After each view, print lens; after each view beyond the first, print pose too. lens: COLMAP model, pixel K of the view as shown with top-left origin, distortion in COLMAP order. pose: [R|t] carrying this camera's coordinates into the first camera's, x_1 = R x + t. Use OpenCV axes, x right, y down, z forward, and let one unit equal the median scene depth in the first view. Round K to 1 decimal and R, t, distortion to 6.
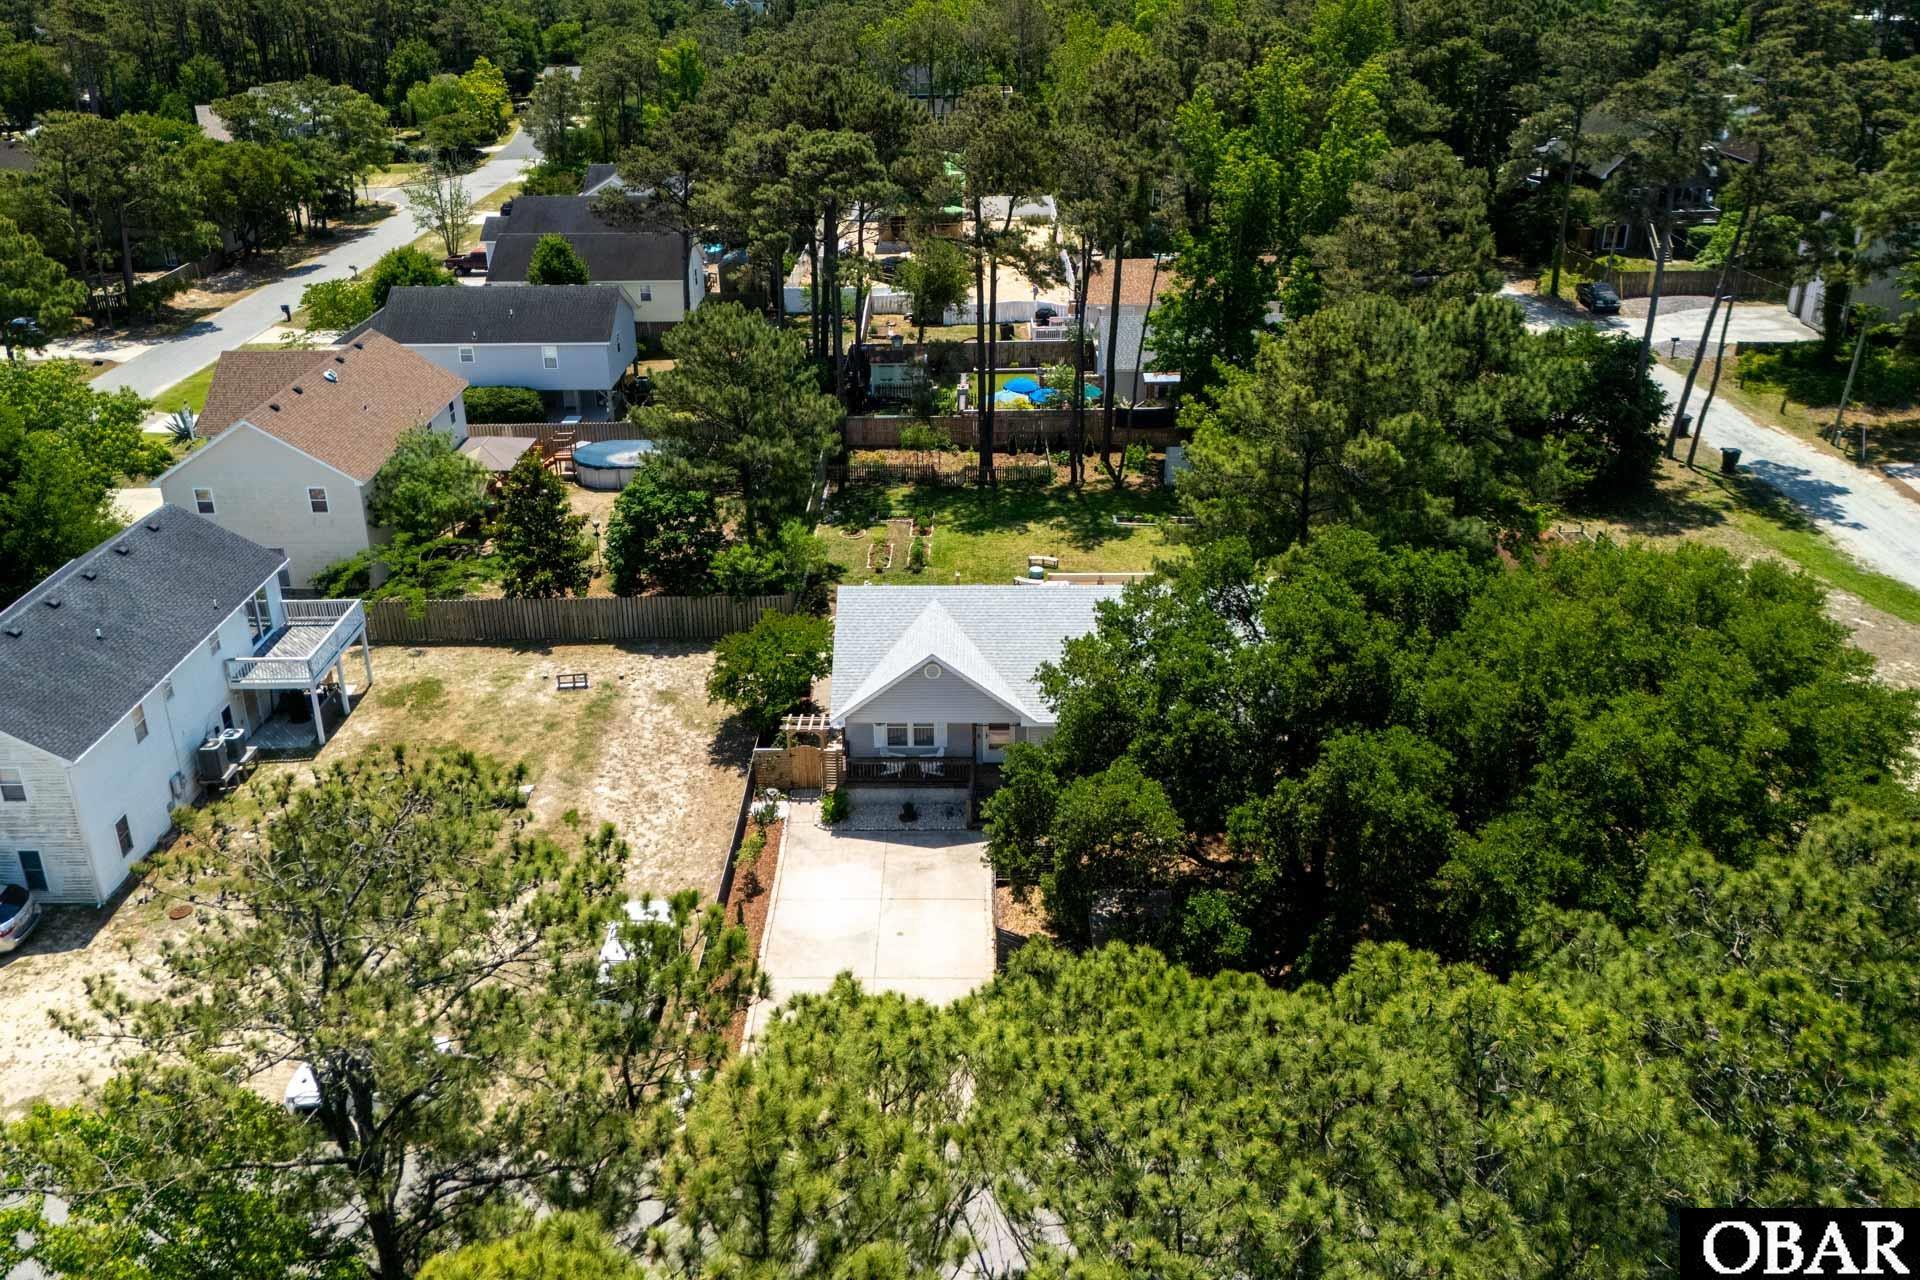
lens RADIAL K [[1403.3, 0, 965.1], [0, 1403.3, 633.7], [0, 0, 1]] dist [0.054089, -0.048840]
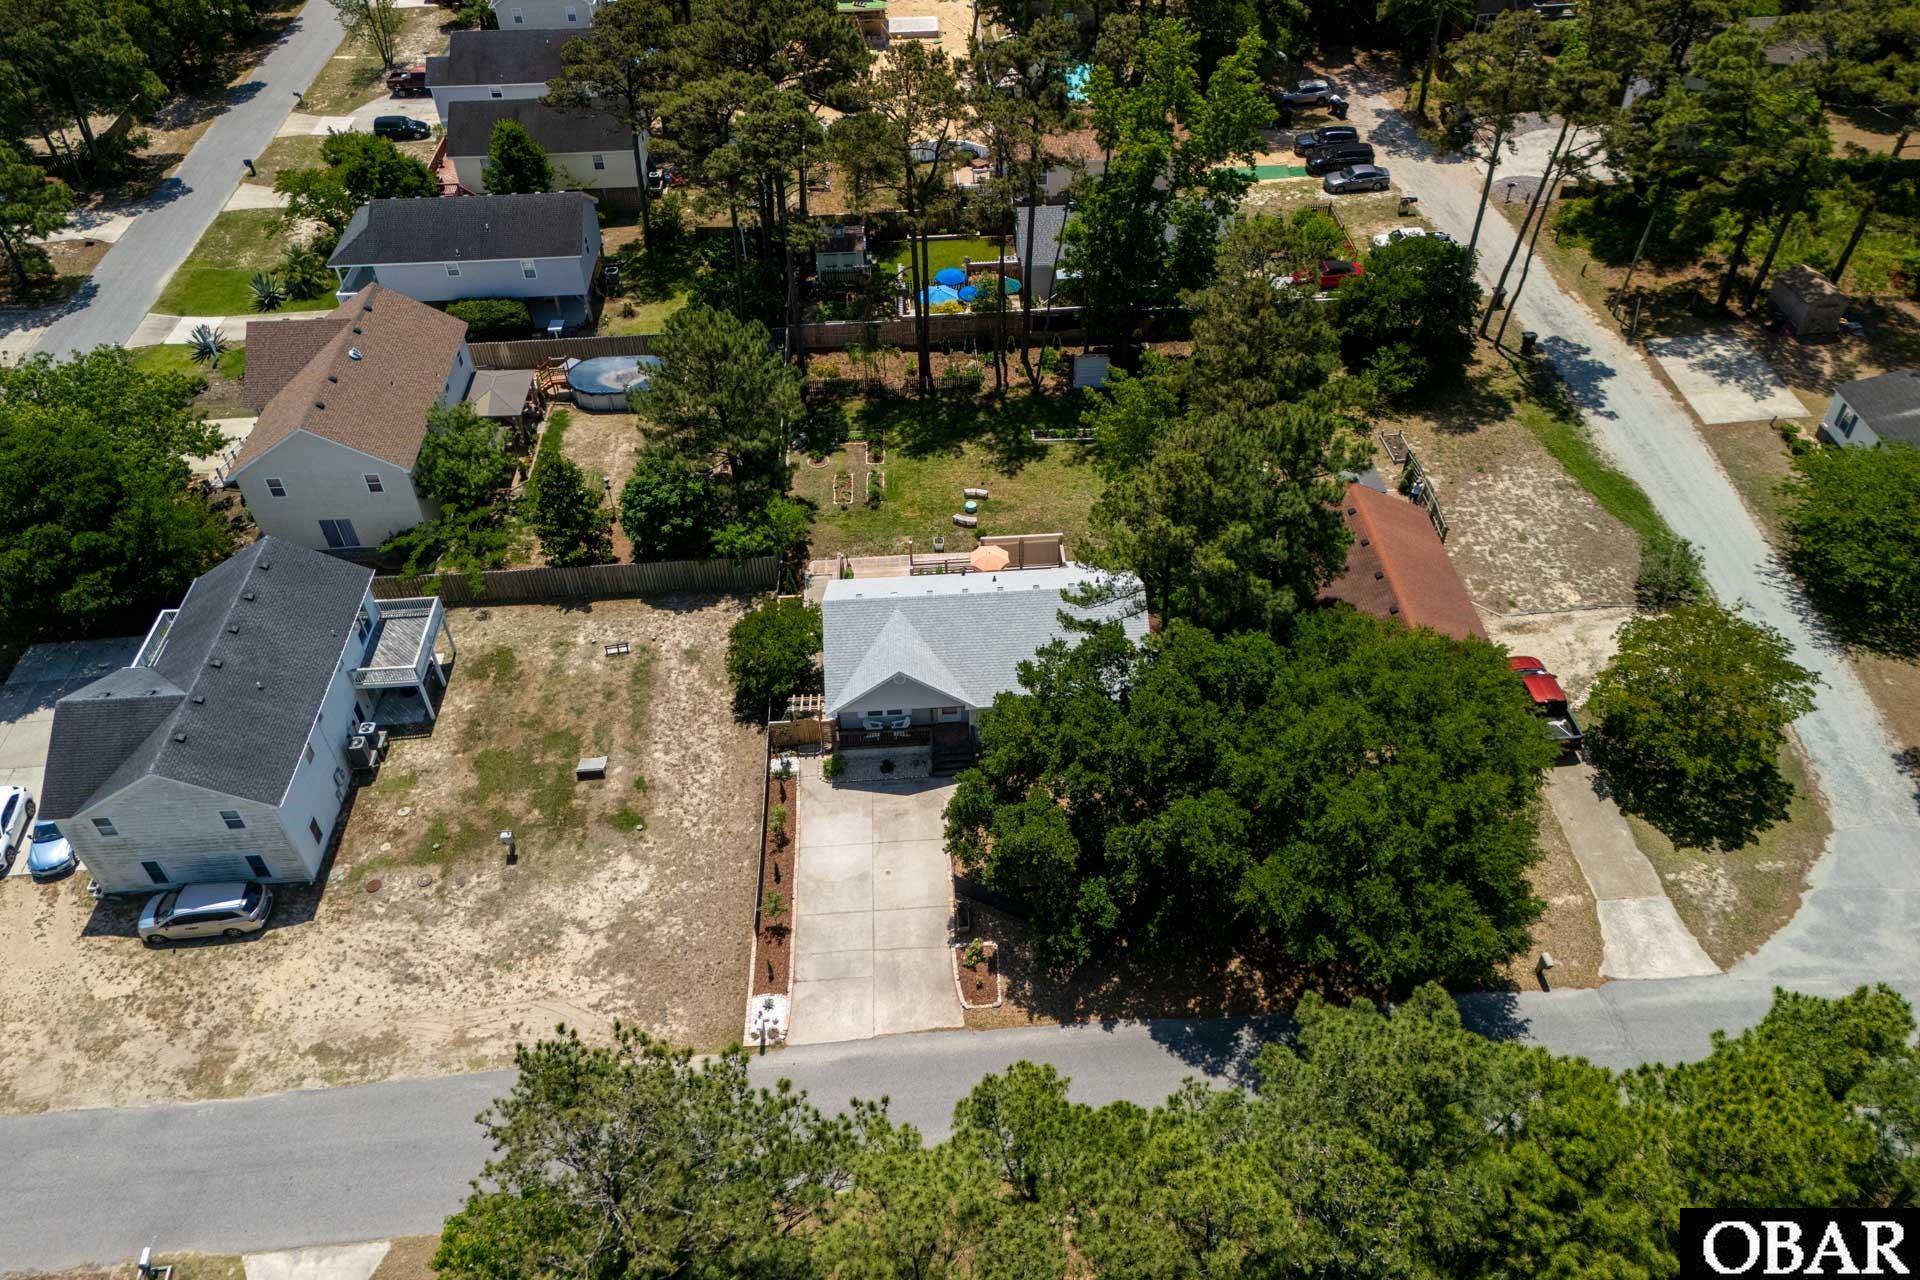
lens RADIAL K [[1264.0, 0, 1018.0], [0, 1264.0, 689.7], [0, 0, 1]] dist [0.041534, -0.035894]
pose [[0.995812, -0.049713, 0.076732, -0.002385], [0.021176, 0.941846, 0.335378, -0.265488], [-0.088943, -0.332348, 0.938954, -0.118715]]
